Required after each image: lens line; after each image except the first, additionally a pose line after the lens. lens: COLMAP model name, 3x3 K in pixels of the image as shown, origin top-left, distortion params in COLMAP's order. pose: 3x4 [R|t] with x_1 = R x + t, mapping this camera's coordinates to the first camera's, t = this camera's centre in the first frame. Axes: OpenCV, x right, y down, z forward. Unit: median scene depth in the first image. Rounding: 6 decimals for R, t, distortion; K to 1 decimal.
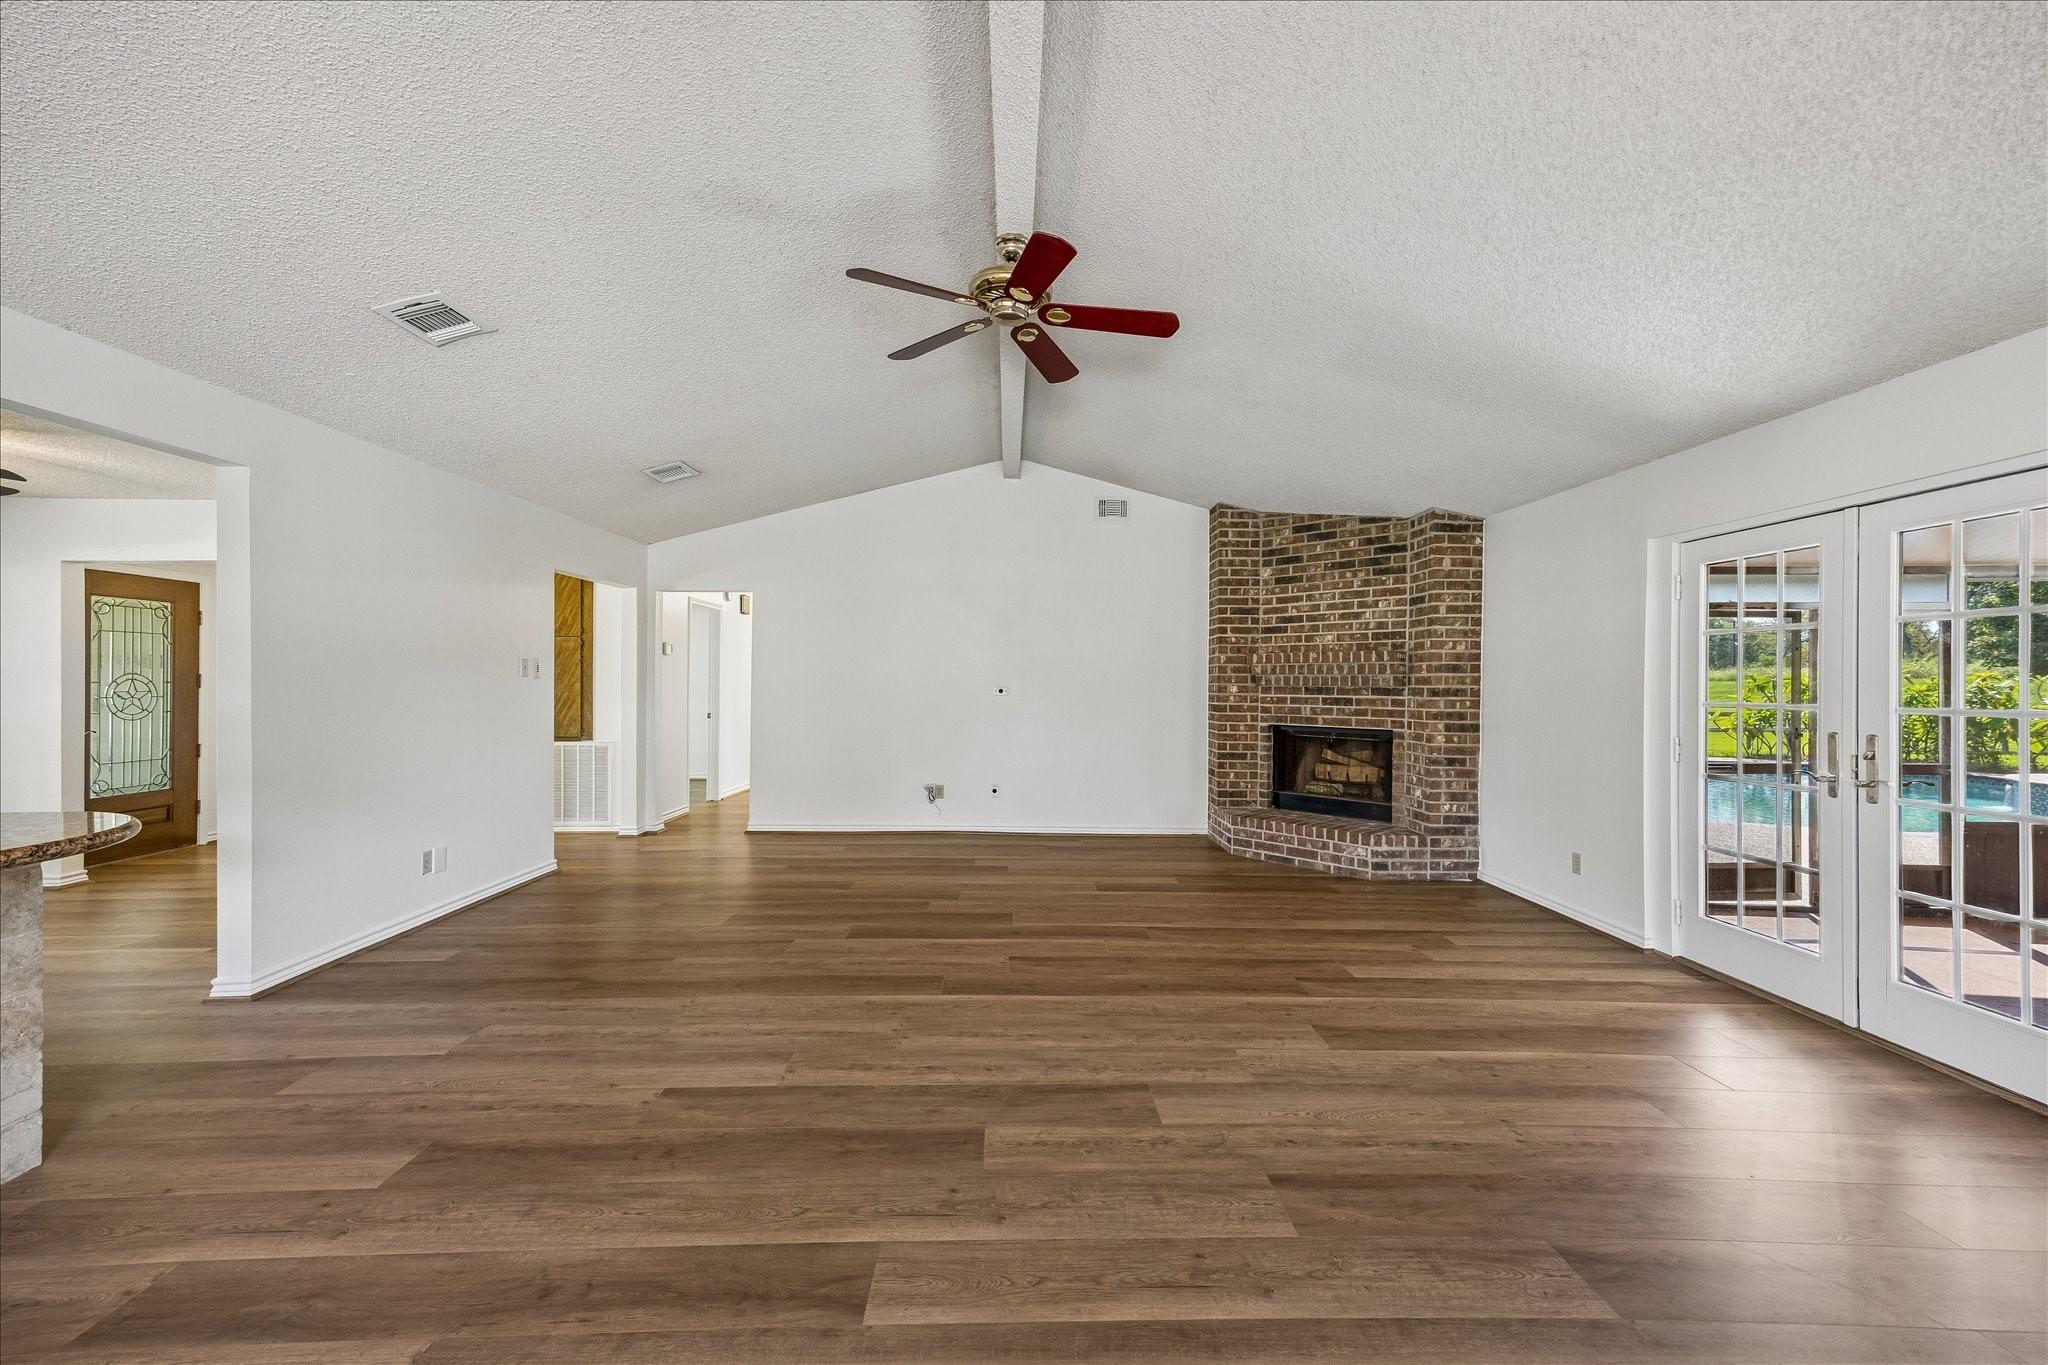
lens RADIAL K [[785.8, 0, 1020.5], [0, 785.8, 688.3], [0, 0, 1]] dist [0.010259, -0.000231]
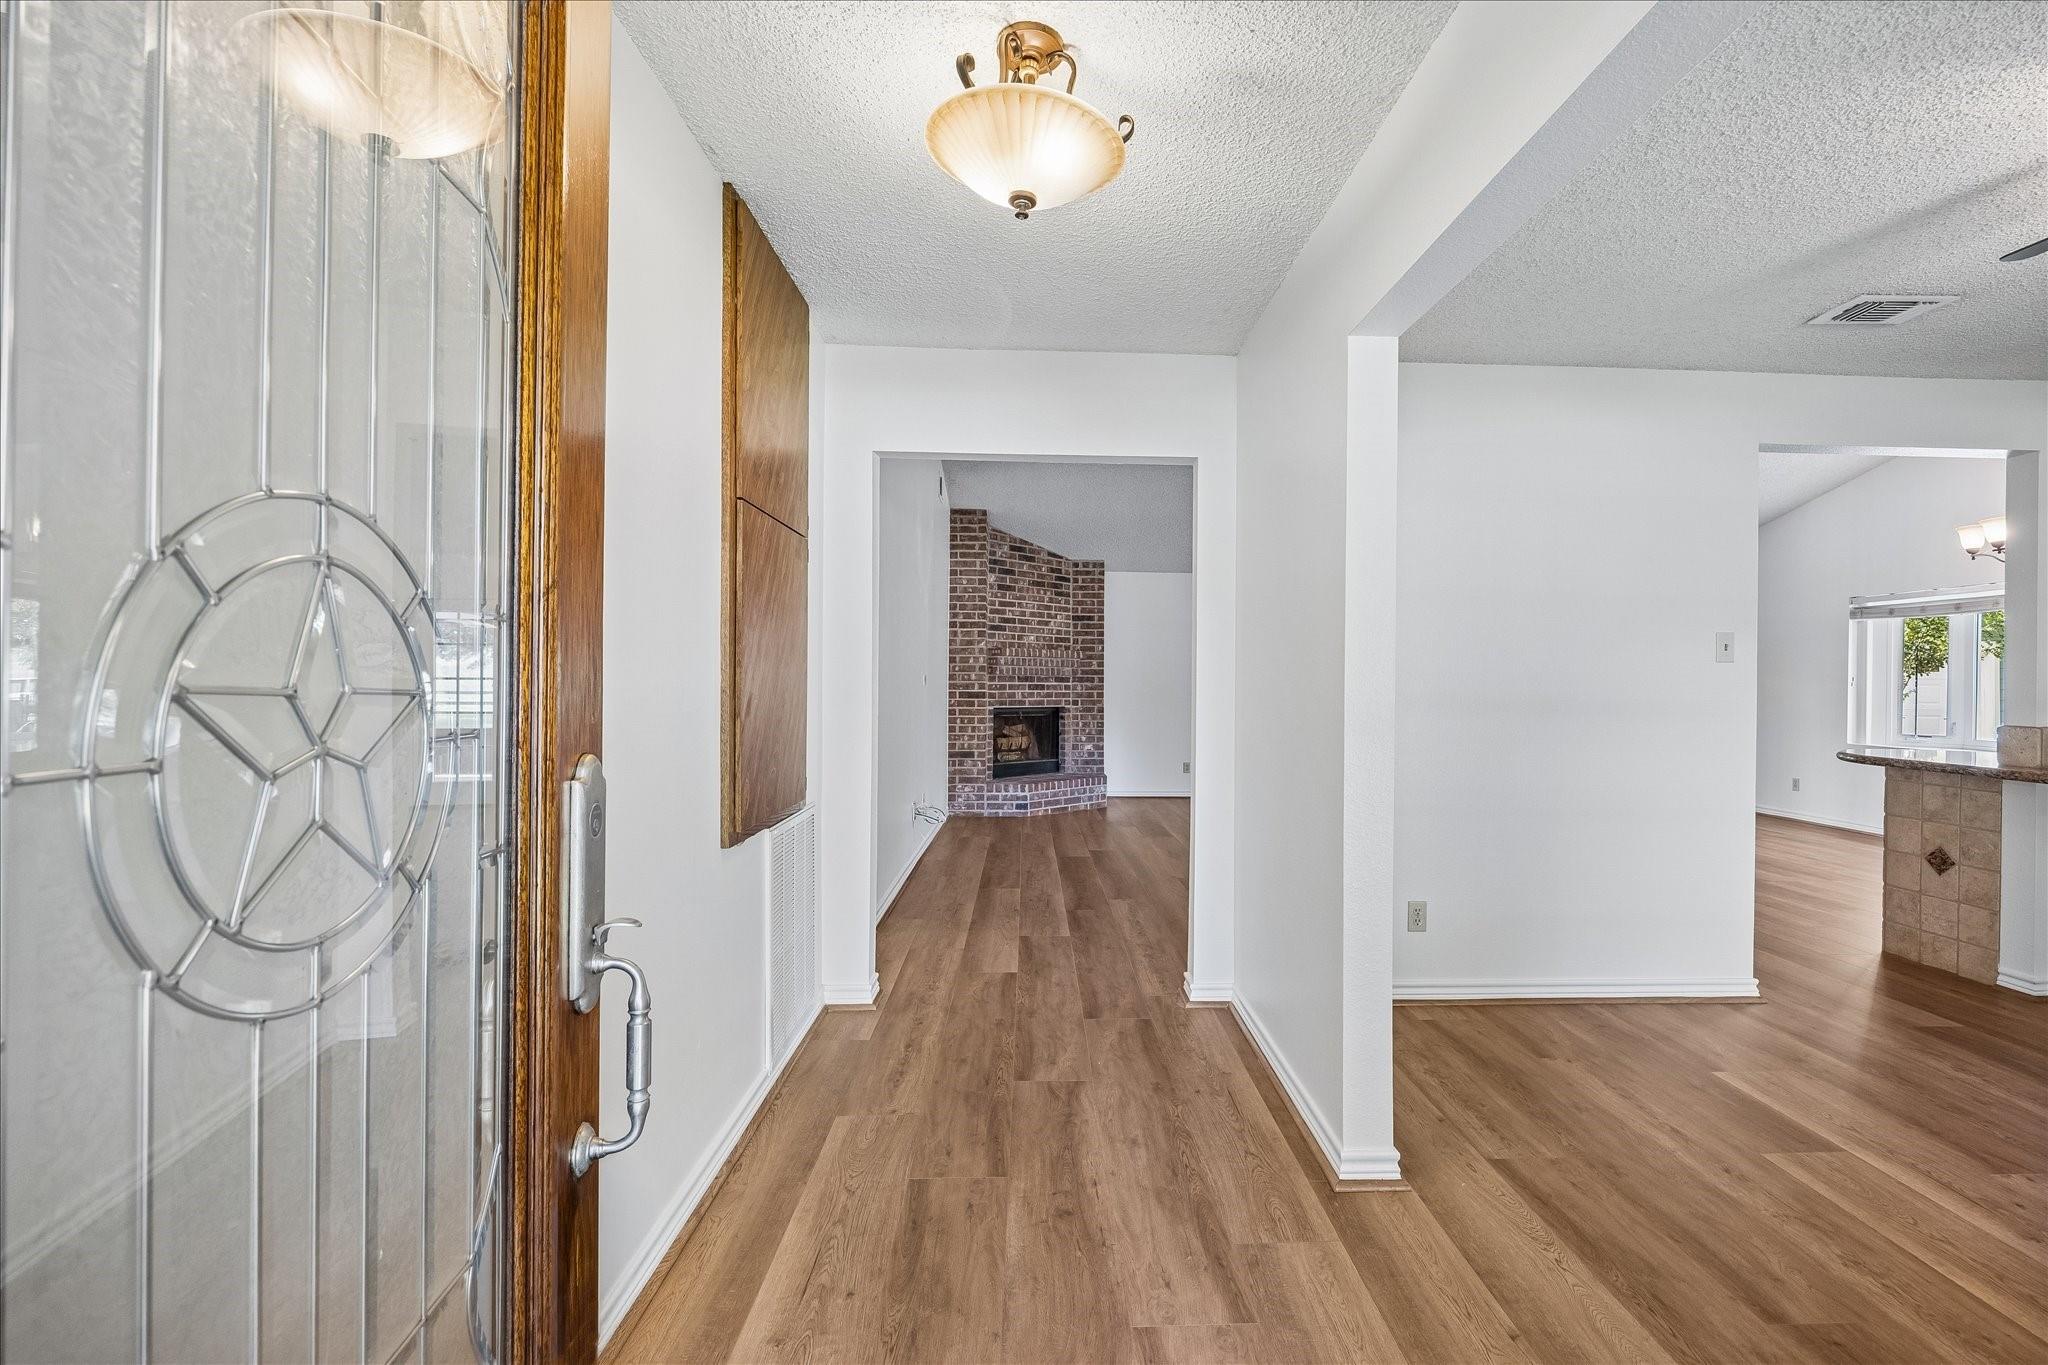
lens RADIAL K [[914.7, 0, 1031.0], [0, 914.7, 684.3], [0, 0, 1]] dist [-0.001654, -0.000386]
pose [[0.018665, -0.006753, 0.999803, -1.126693], [-0.000776, 0.999977, 0.006769, 0.001750], [-0.999825, -0.000902, 0.018660, 0.984262]]
